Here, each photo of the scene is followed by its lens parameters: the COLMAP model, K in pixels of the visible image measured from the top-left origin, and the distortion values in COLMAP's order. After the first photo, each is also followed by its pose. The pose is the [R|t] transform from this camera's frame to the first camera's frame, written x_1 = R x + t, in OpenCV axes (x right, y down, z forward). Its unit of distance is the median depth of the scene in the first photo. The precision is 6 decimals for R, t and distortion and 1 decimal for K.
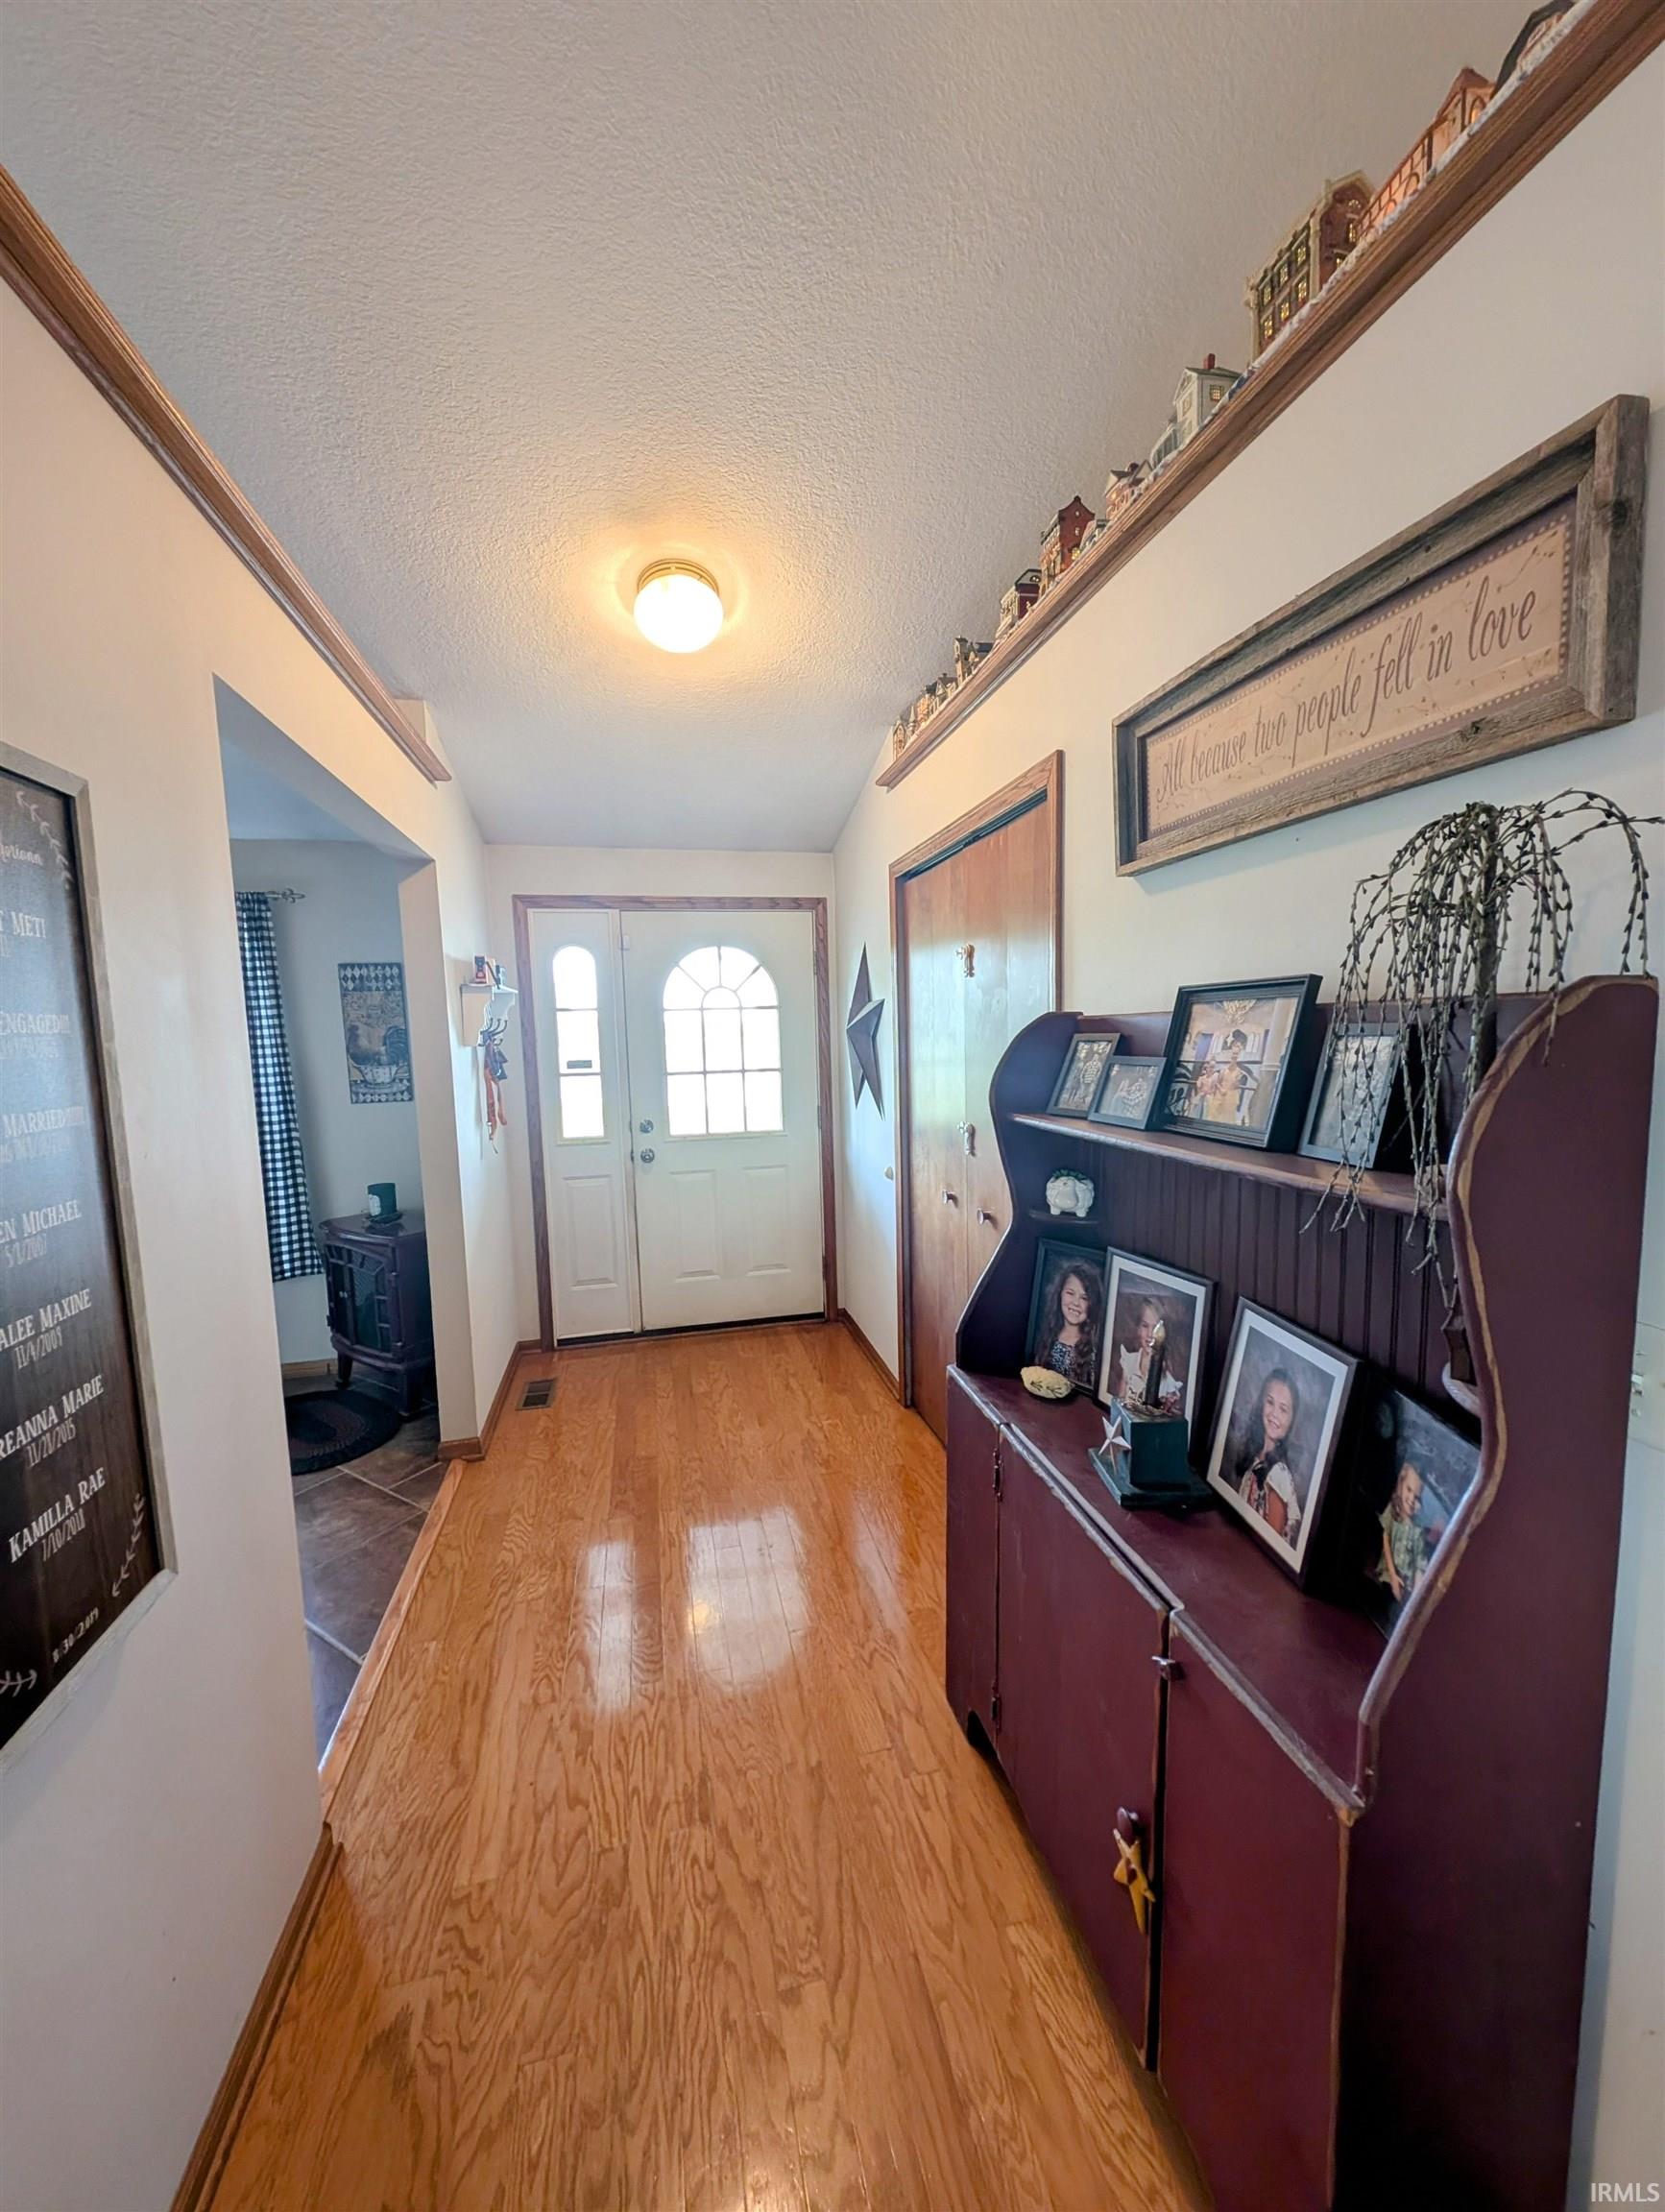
lens RADIAL K [[833.2, 0, 832.5], [0, 833.2, 1106.0], [0, 0, 1]] dist [0.000741, -0.000028]
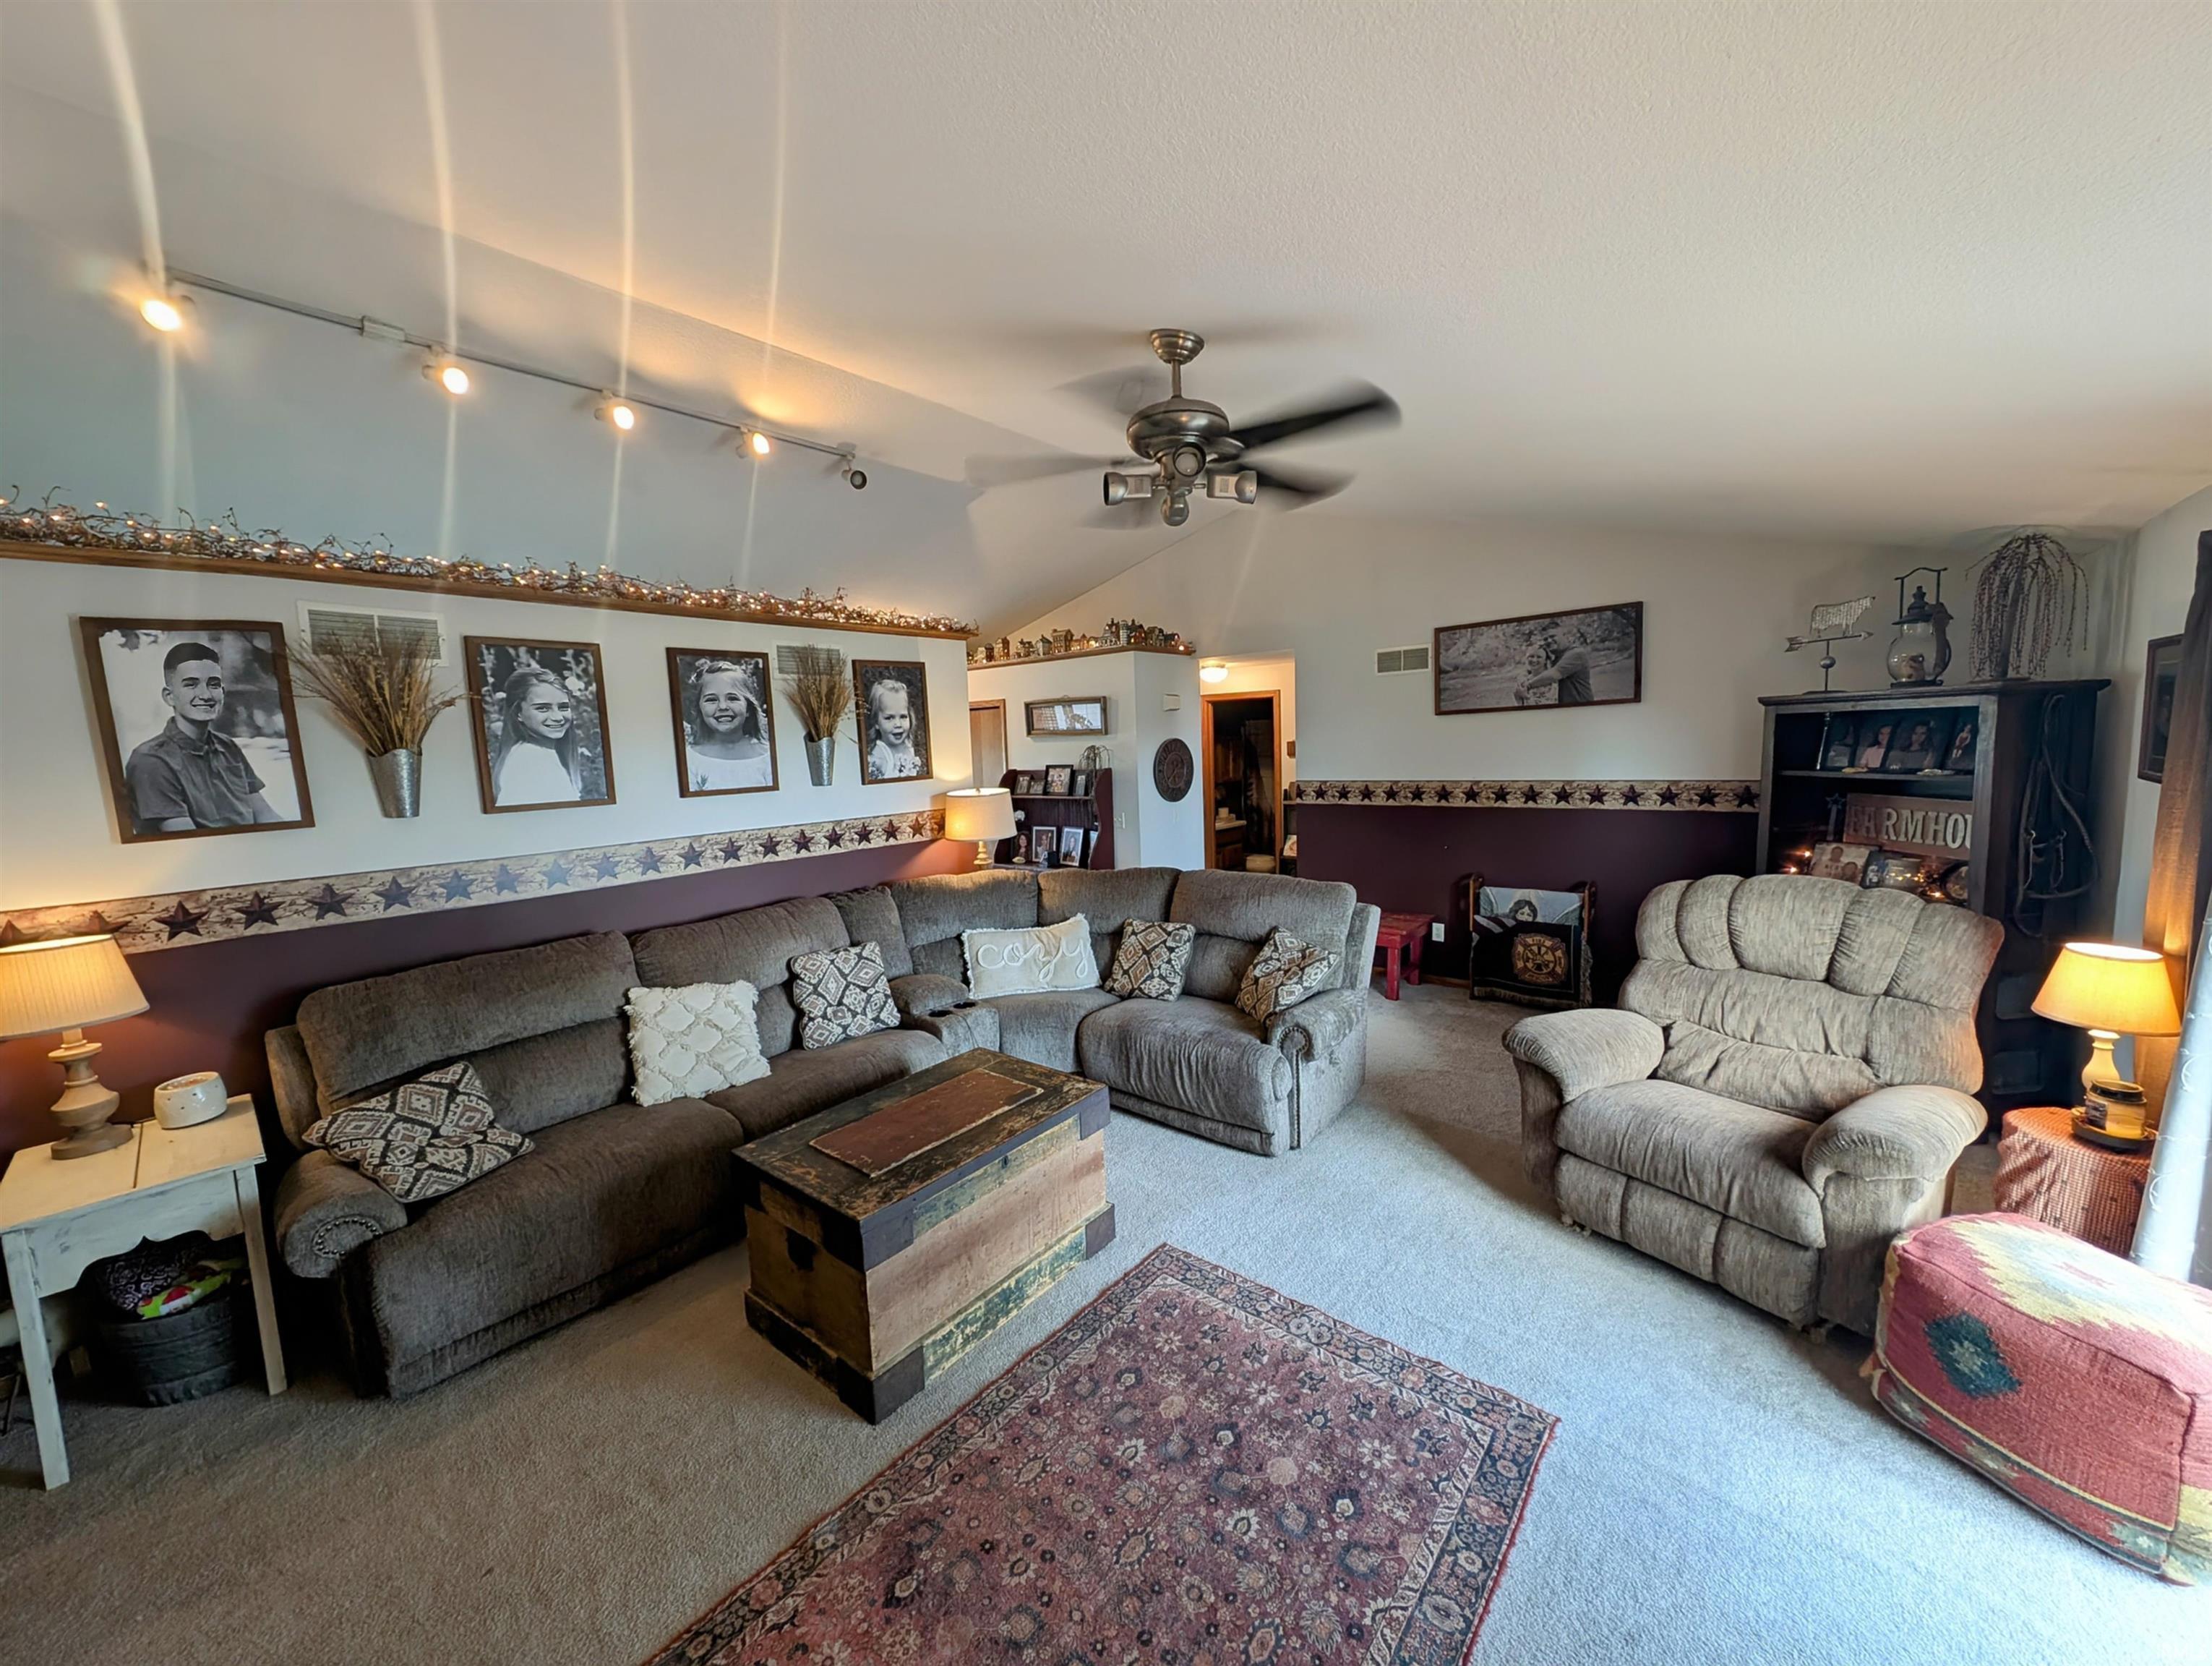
lens RADIAL K [[833.3, 0, 1131.9], [0, 833.3, 831.2], [0, 0, 1]] dist [0.000741, -0.000028]
pose [[0.790219, -0.065851, 0.609277, -2.325812], [0.068049, 0.997490, 0.019552, 0.191843], [-0.609035, 0.026010, 0.792717, -3.351010]]
